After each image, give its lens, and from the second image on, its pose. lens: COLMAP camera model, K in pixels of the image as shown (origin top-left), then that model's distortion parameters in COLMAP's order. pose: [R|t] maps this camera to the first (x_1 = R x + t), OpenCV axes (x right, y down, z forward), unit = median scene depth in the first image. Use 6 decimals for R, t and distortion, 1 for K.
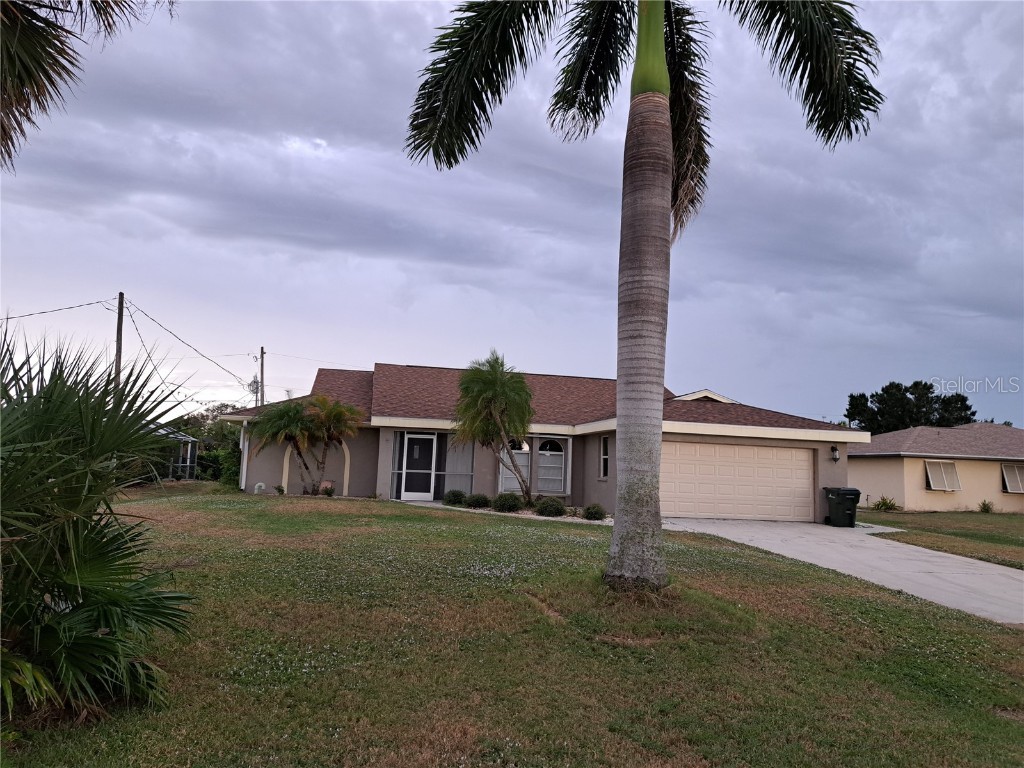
lens RADIAL K [[720.9, 0, 512.0], [0, 720.9, 384.0], [0, 0, 1]] dist [0.090872, -0.000640]
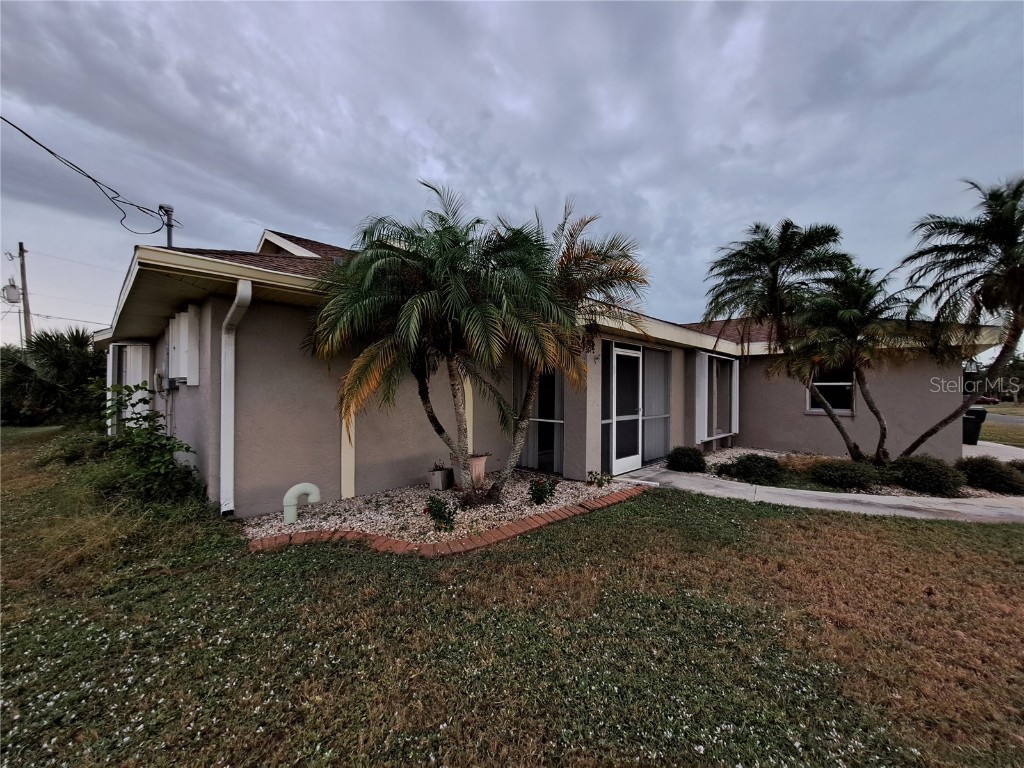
lens RADIAL K [[410.8, 0, 512.0], [0, 410.8, 384.0], [0, 0, 1]] dist [-0.015073, 0.000059]
pose [[0.823205, -0.021077, 0.567353, -0.369233], [-0.046161, 0.993517, 0.103886, 0.068182], [-0.565864, -0.111709, 0.816896, 0.800036]]
